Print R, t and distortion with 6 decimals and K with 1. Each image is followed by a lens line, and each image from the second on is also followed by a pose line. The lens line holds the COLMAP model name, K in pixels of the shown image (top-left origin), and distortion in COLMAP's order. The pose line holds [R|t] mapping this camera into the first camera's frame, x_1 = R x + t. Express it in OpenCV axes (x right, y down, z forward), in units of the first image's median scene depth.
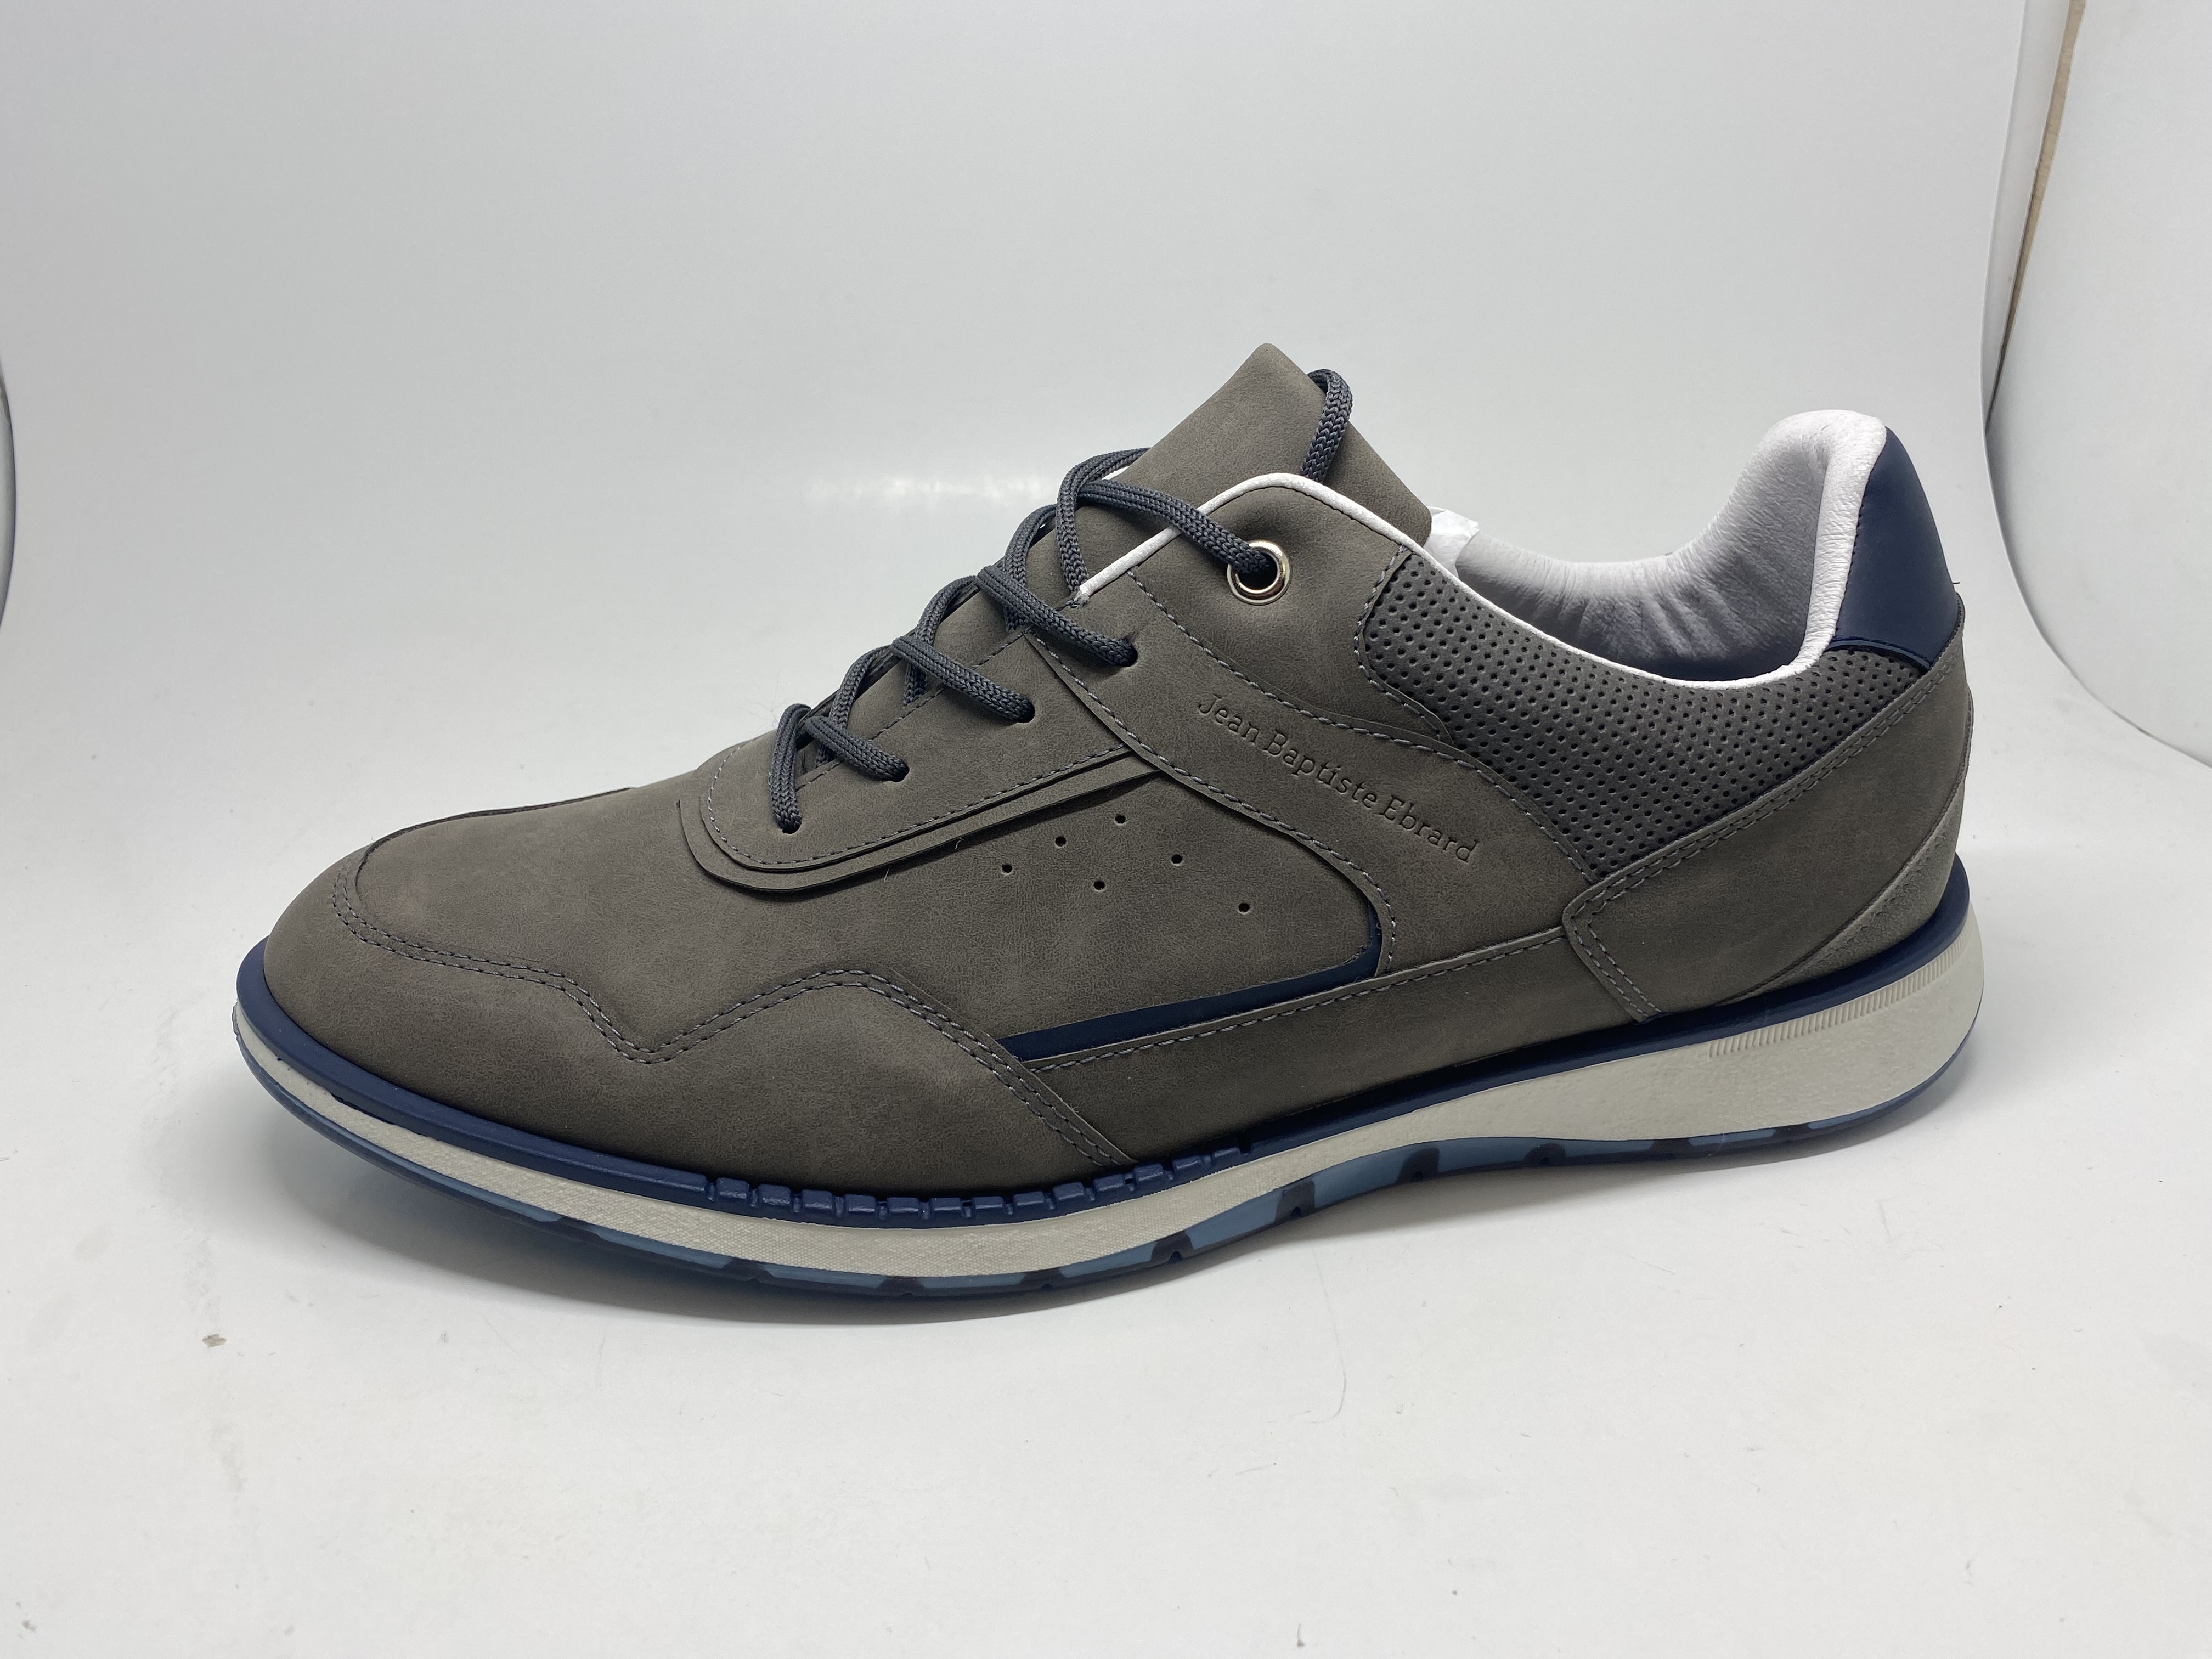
lens RADIAL K [[1700.6, 0, 1100.7], [0, 1700.6, 834.9], [0, 0, 1]] dist [-0.003701, 0.003040]
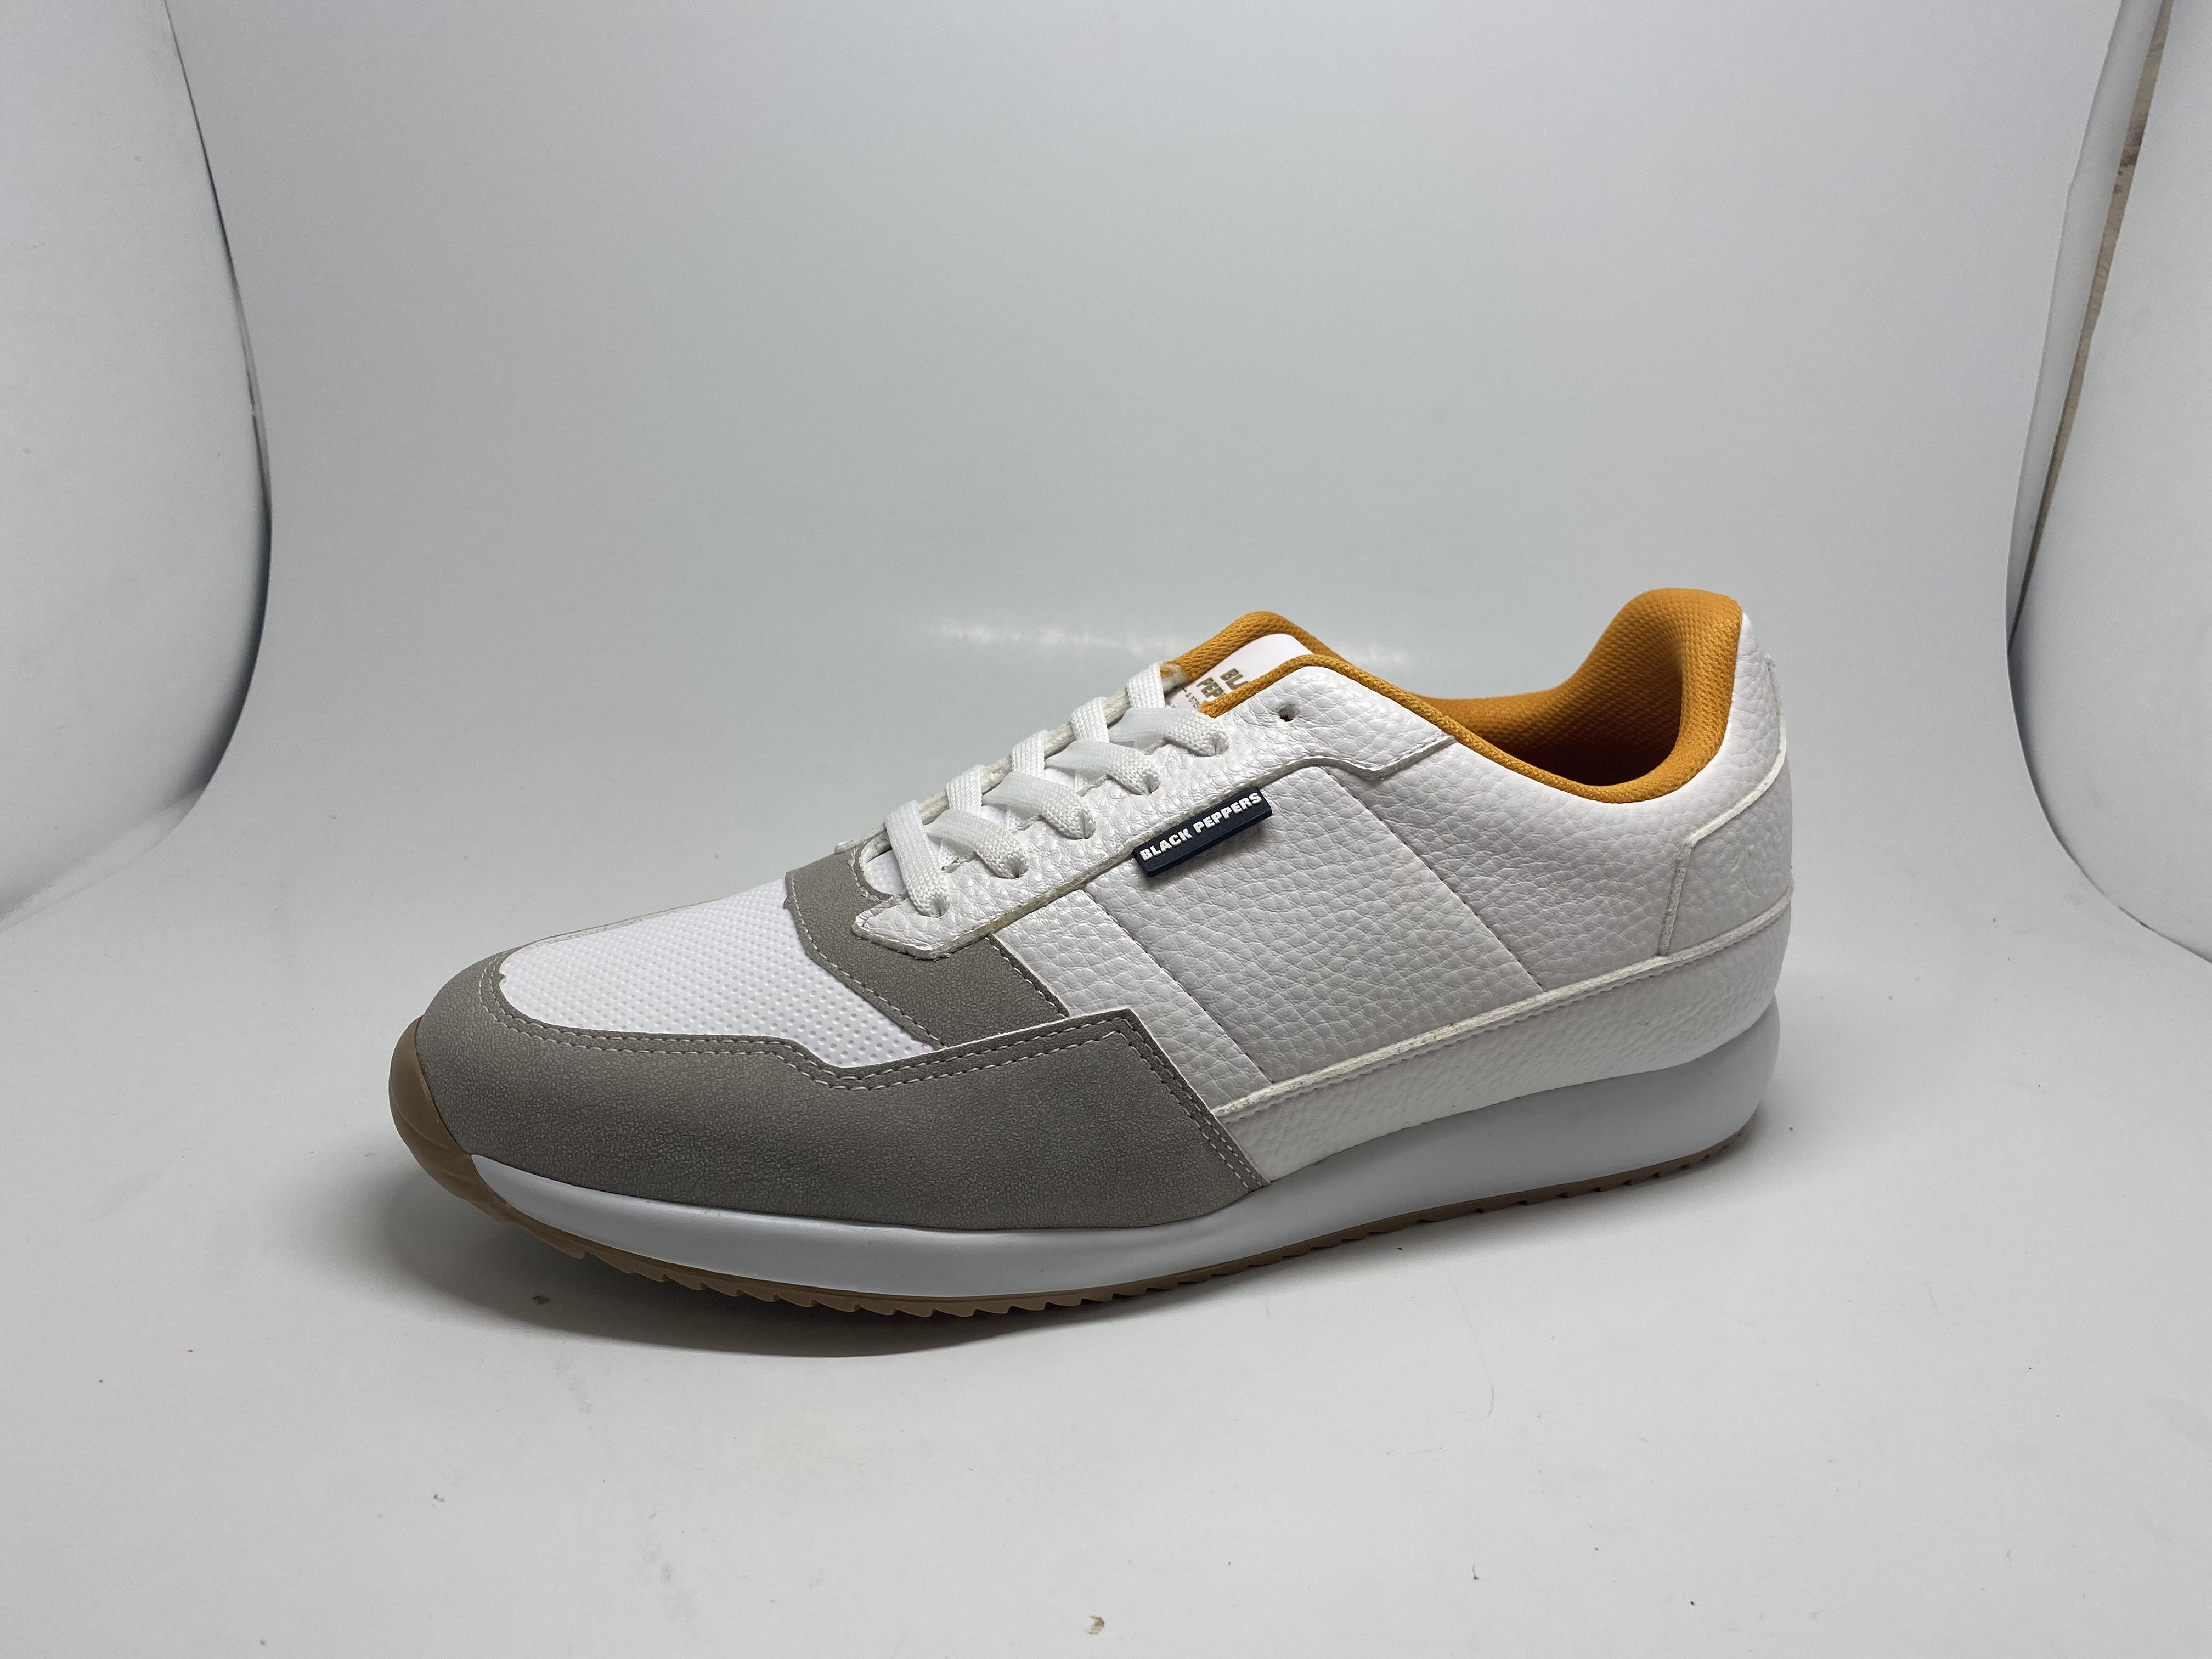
lens RADIAL K [[1700.6, 0, 1106.9], [0, 1700.6, 830.7], [0, 0, 1]] dist [-0.003701, 0.003040]
pose [[0.997499, 0.070469, 0.005489, -0.090428], [-0.069631, 0.993034, -0.095052, 0.032789], [-0.012149, 0.094432, 0.995457, -0.130374]]
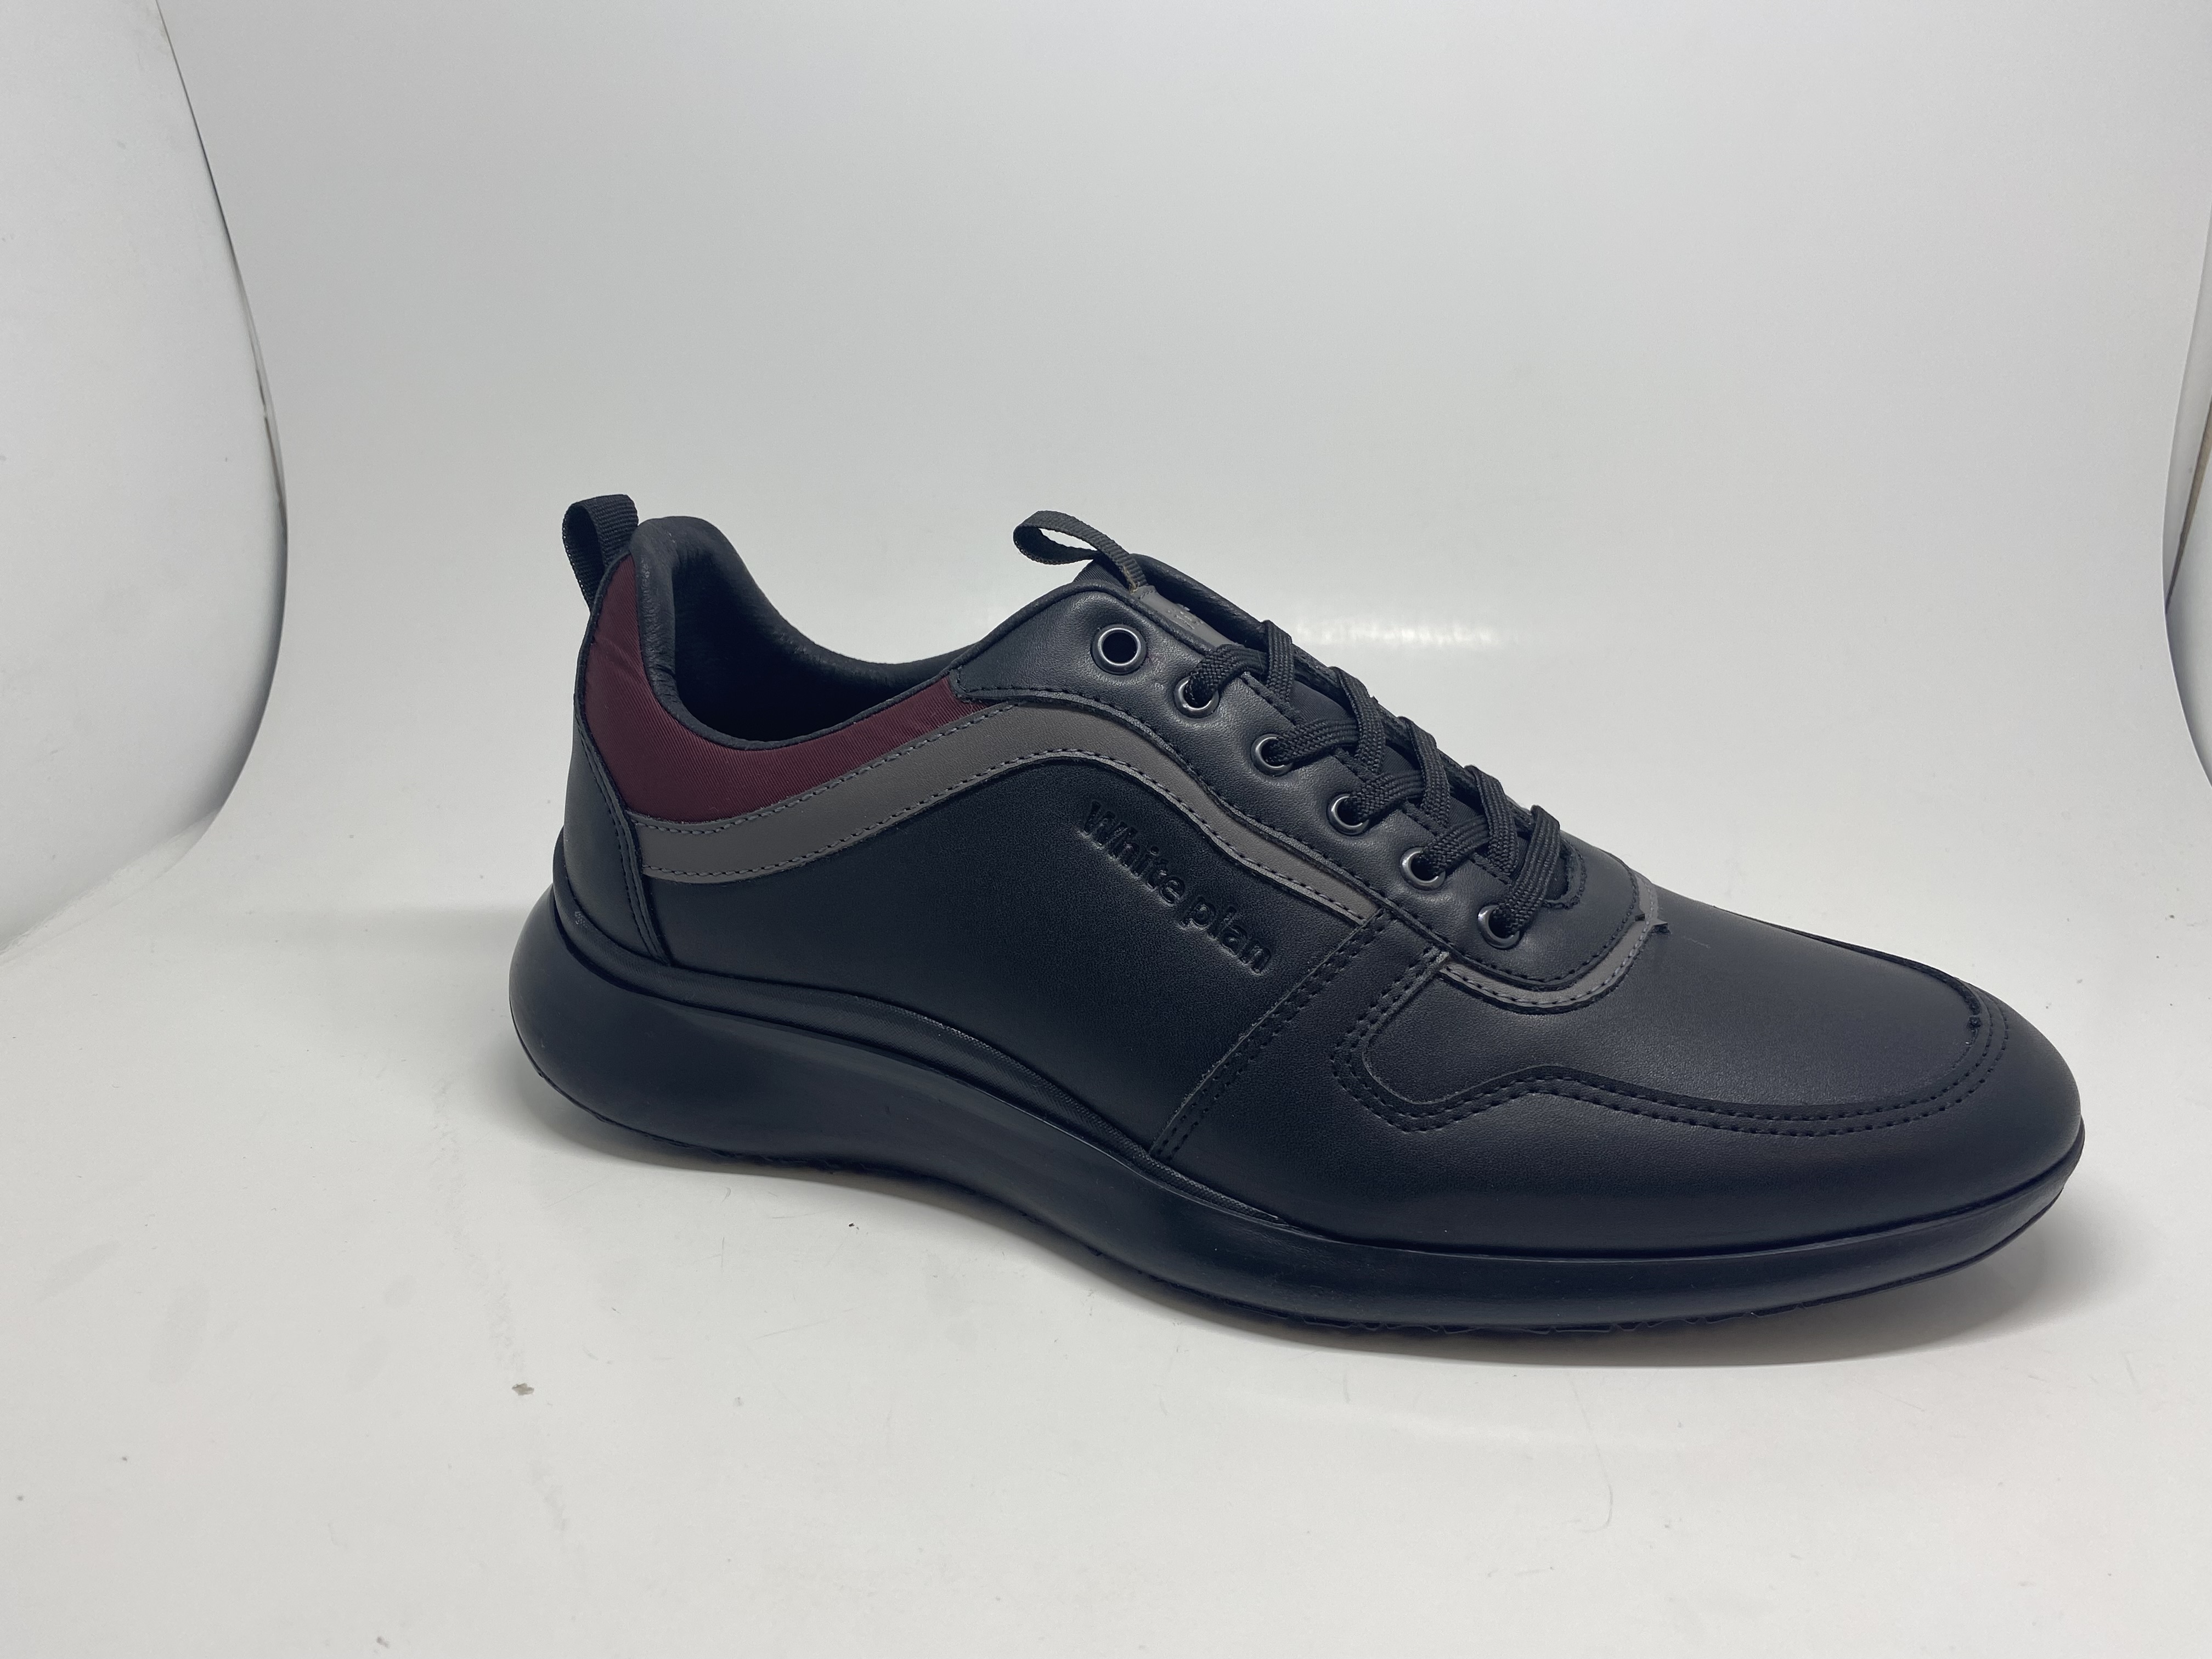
lens RADIAL K [[1700.6, 0, 1112.8], [0, 1700.6, 830.5], [0, 0, 1]] dist [-0.003701, 0.003040]
pose [[0.997929, 0.047399, -0.043481, -0.073148], [-0.050952, 0.995110, -0.084618, 0.012710], [0.039258, 0.086658, 0.995464, -0.040304]]
